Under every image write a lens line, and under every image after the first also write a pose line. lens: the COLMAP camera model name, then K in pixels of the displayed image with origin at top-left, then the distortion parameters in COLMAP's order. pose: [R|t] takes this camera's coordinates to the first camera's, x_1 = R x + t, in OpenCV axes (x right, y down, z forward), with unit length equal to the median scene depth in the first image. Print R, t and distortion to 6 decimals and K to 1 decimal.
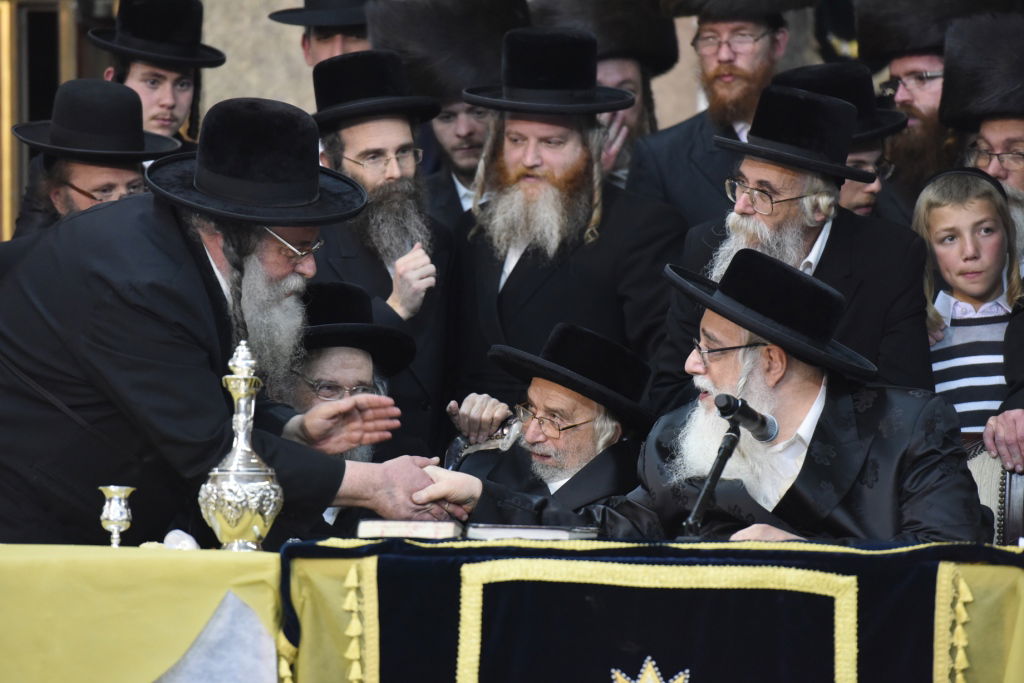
lens RADIAL K [[5656.9, 0, 515.3], [0, 5656.9, 344.6], [0, 0, 1]] dist [2.493890, 0.000000]
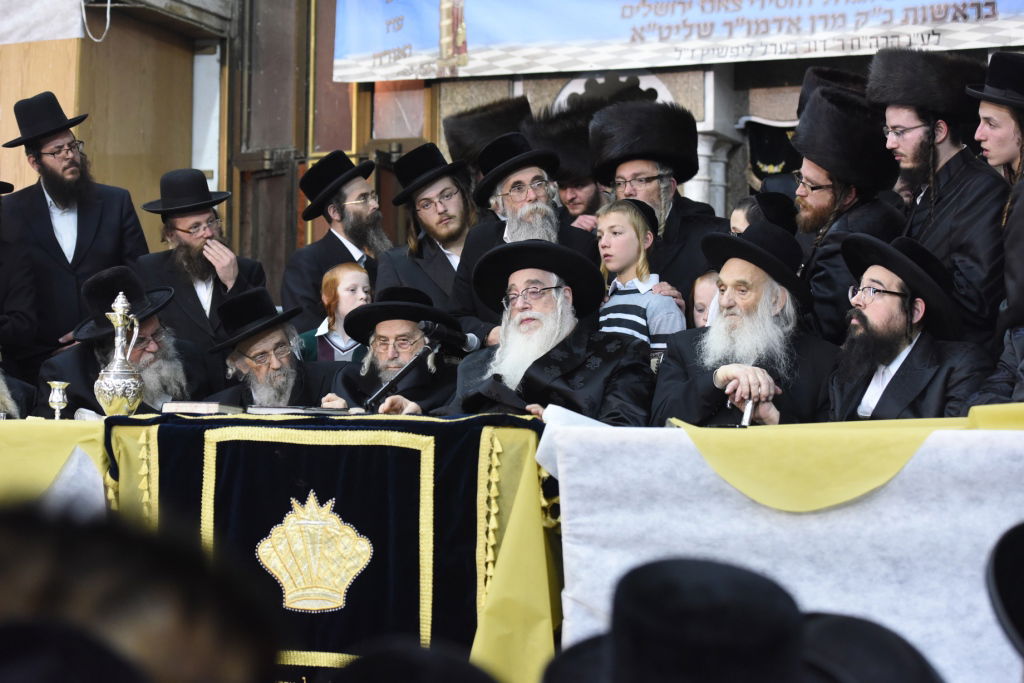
lens RADIAL K [[2157.7, 0, 489.8], [0, 2157.7, 357.7], [0, 0, 1]] dist [-0.097714, 0.000000]
pose [[0.978914, -0.006357, -0.204174, 0.185716], [0.006768, 0.999976, 0.001311, 0.018650], [0.204161, -0.002665, 0.978934, 0.438028]]
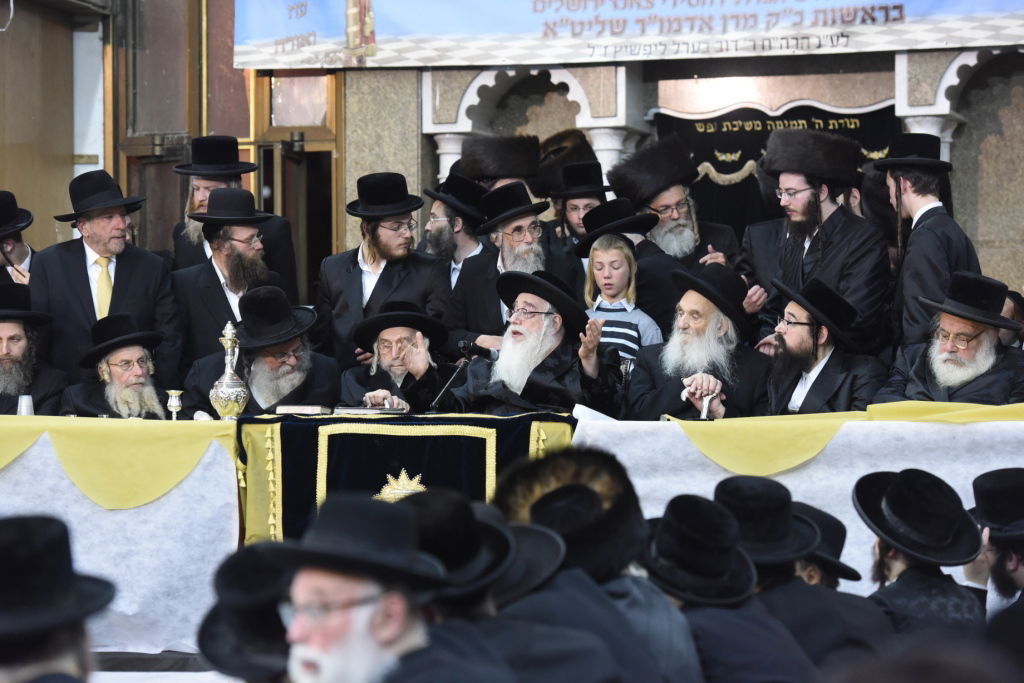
lens RADIAL K [[3427.0, 0, 511.1], [0, 3427.0, 334.8], [0, 0, 1]] dist [0.550996, 0.000000]
pose [[0.995285, -0.012500, -0.096185, 0.184576], [0.013619, 0.999847, 0.010980, -0.008393], [0.096033, -0.012238, 0.995303, -0.266049]]
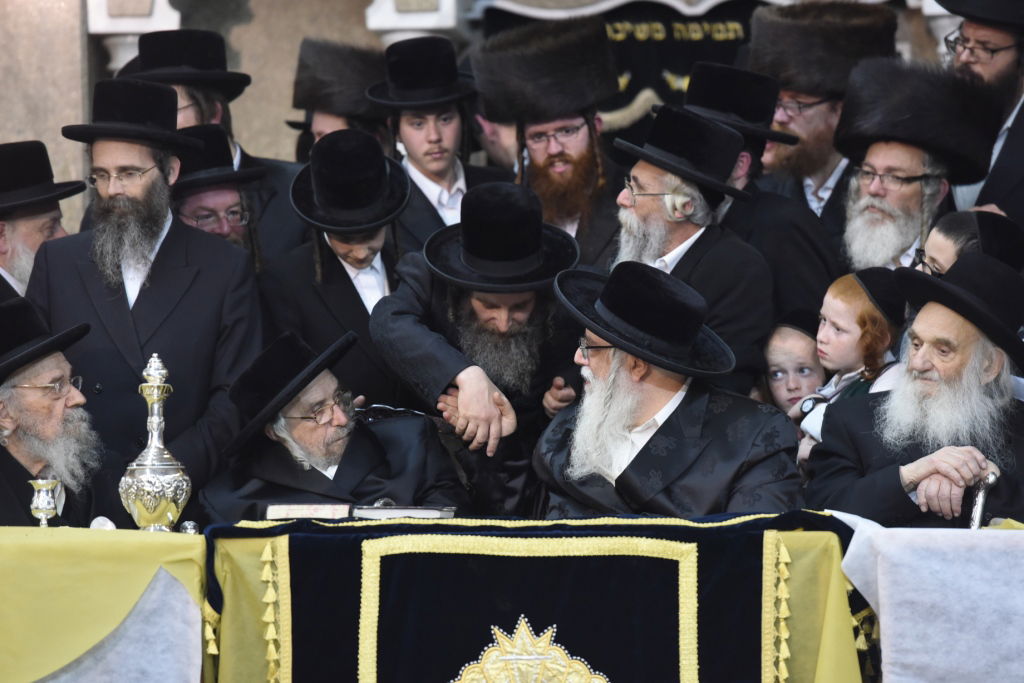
lens RADIAL K [[5697.5, 0, 507.2], [0, 5697.5, 332.6], [0, 0, 1]] dist [2.539633, 0.000000]
pose [[0.993833, -0.011713, 0.110266, -0.109933], [0.011913, 0.999928, -0.001156, -0.002856], [-0.110245, 0.002462, 0.993901, -0.188953]]
